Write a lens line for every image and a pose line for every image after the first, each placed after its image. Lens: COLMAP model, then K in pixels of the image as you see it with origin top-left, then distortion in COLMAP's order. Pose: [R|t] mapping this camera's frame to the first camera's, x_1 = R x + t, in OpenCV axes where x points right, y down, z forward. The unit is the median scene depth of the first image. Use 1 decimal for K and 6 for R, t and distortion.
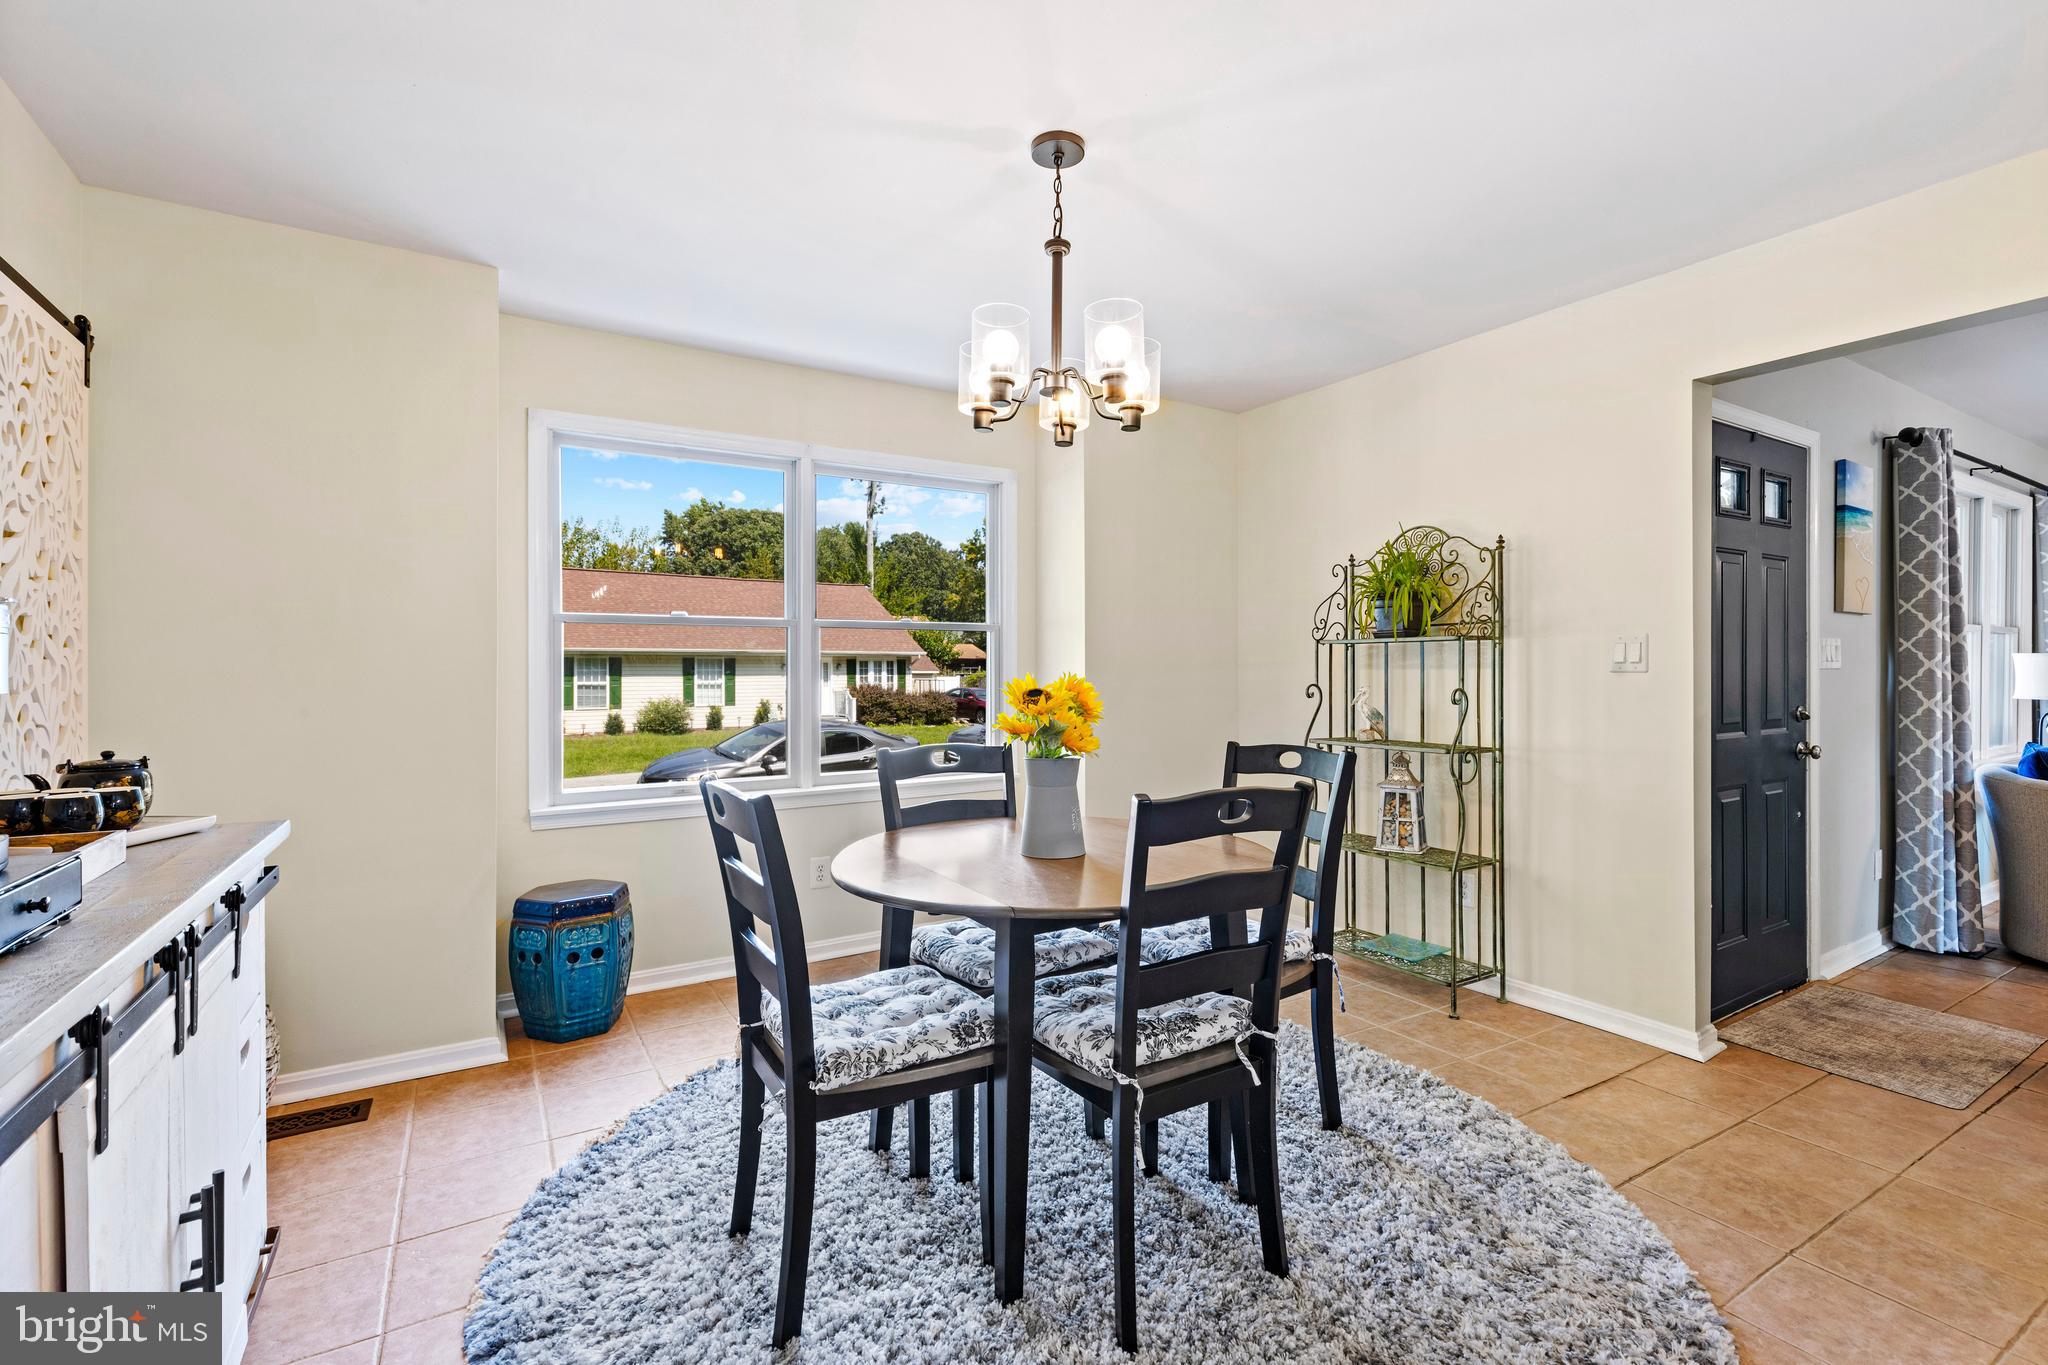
lens RADIAL K [[915.8, 0, 1023.3], [0, 915.8, 666.3], [0, 0, 1]] dist [0.011096, -0.003606]
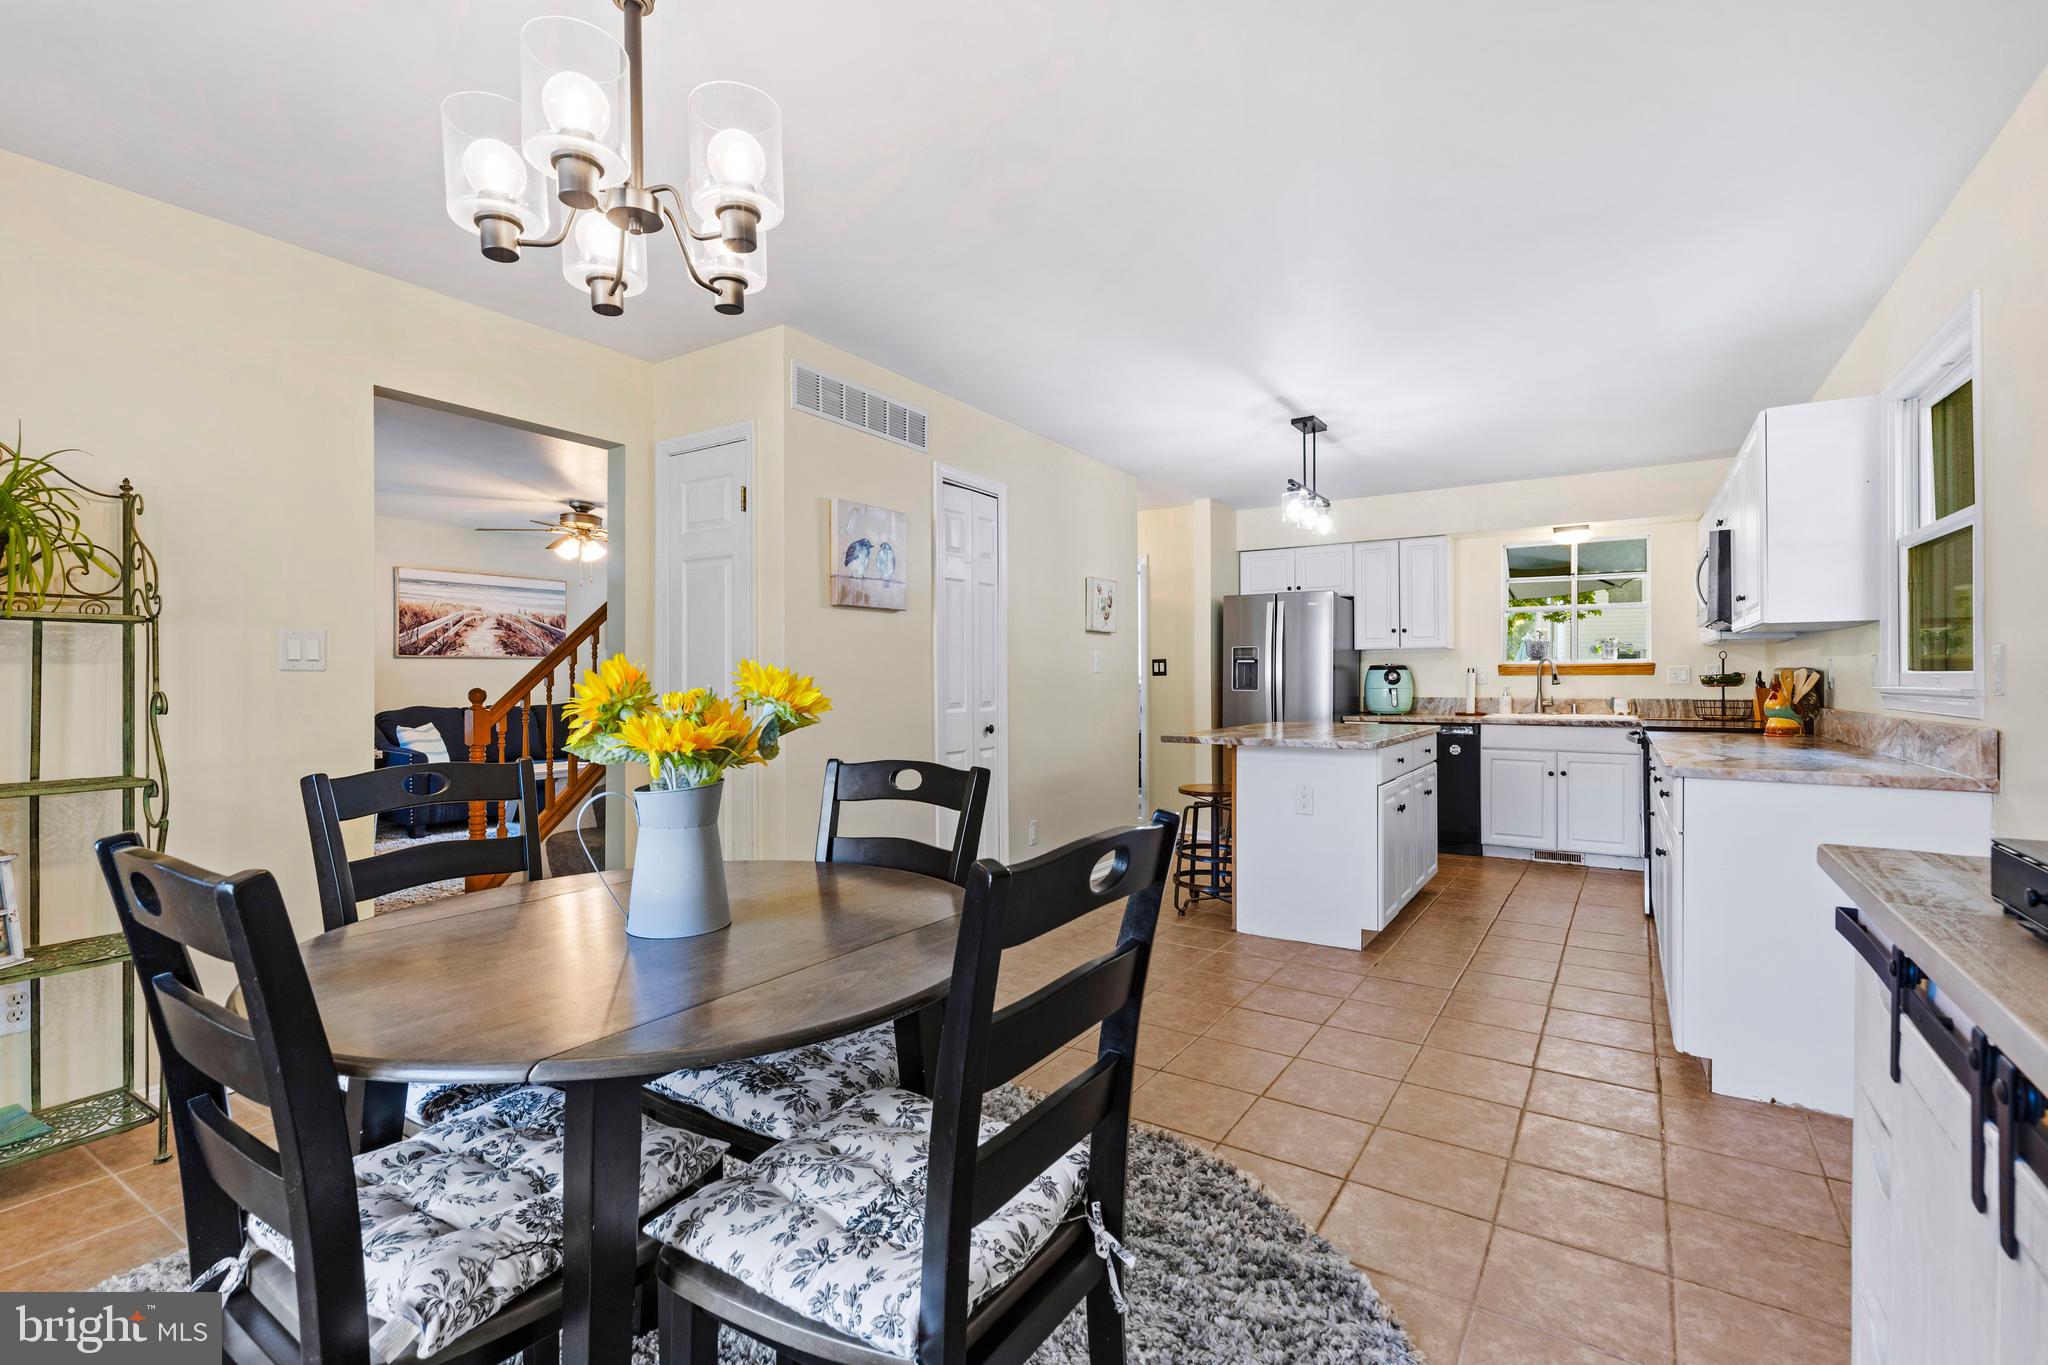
lens RADIAL K [[915.8, 0, 1032.7], [0, 915.8, 676.2], [0, 0, 1]] dist [0.011096, -0.003606]
pose [[-0.440881, 0.005836, 0.897547, -0.460332], [0.000929, 0.999981, -0.006046, 0.017150], [-0.897565, -0.001832, -0.440878, 0.716051]]
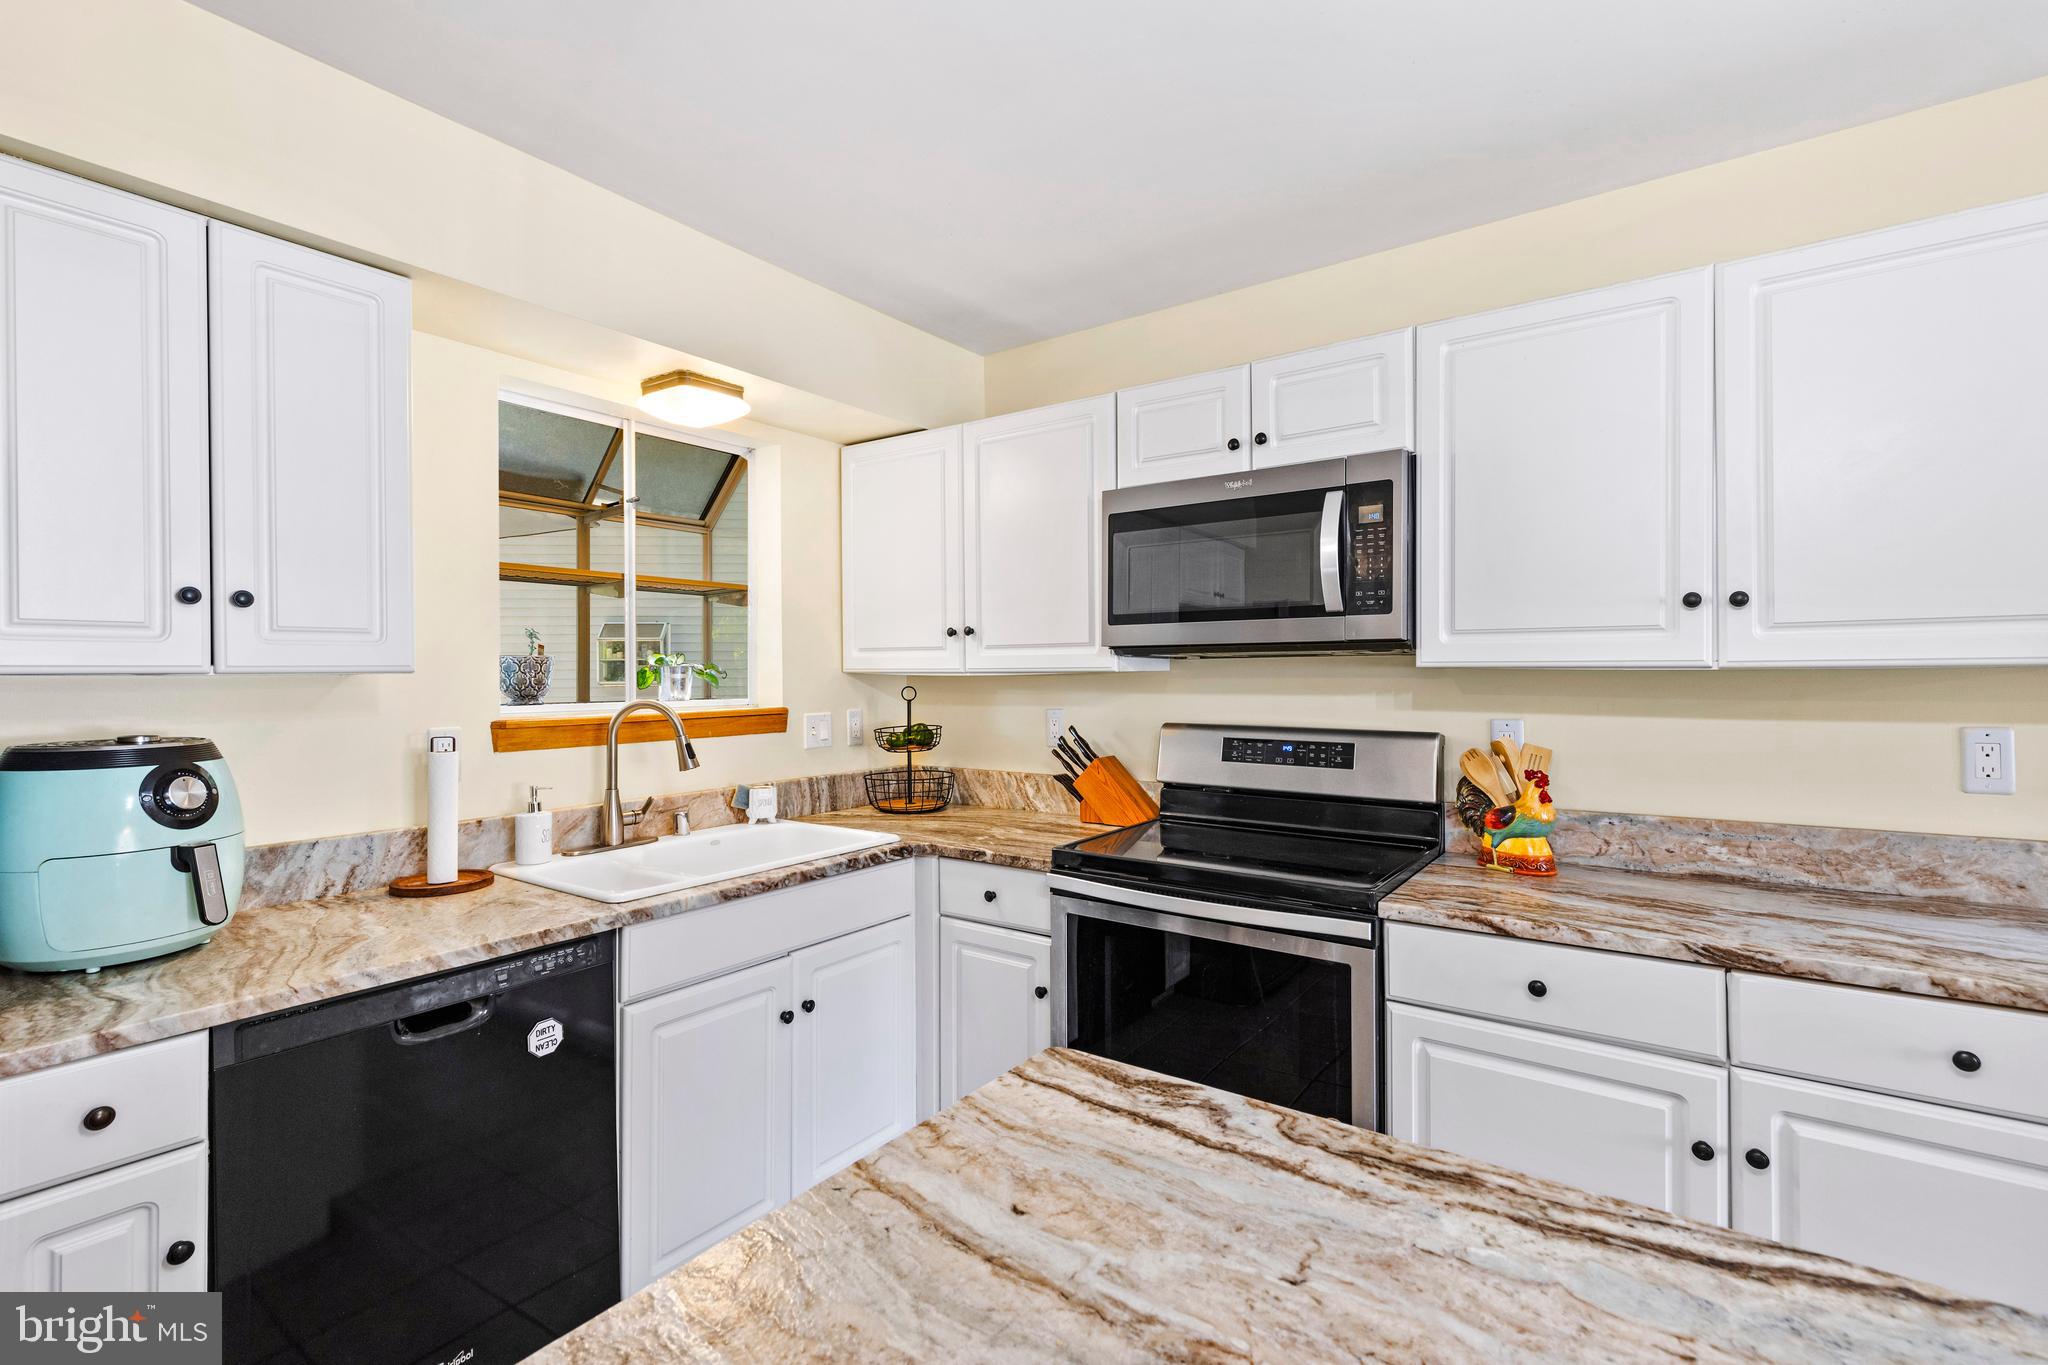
lens RADIAL K [[915.8, 0, 1027.7], [0, 915.8, 673.0], [0, 0, 1]] dist [0.011096, -0.003606]
pose [[-0.920591, 0.007799, -0.390450, 0.815023], [0.010705, 0.999929, -0.005267, -0.049295], [0.390381, -0.009028, -0.920609, -0.301233]]
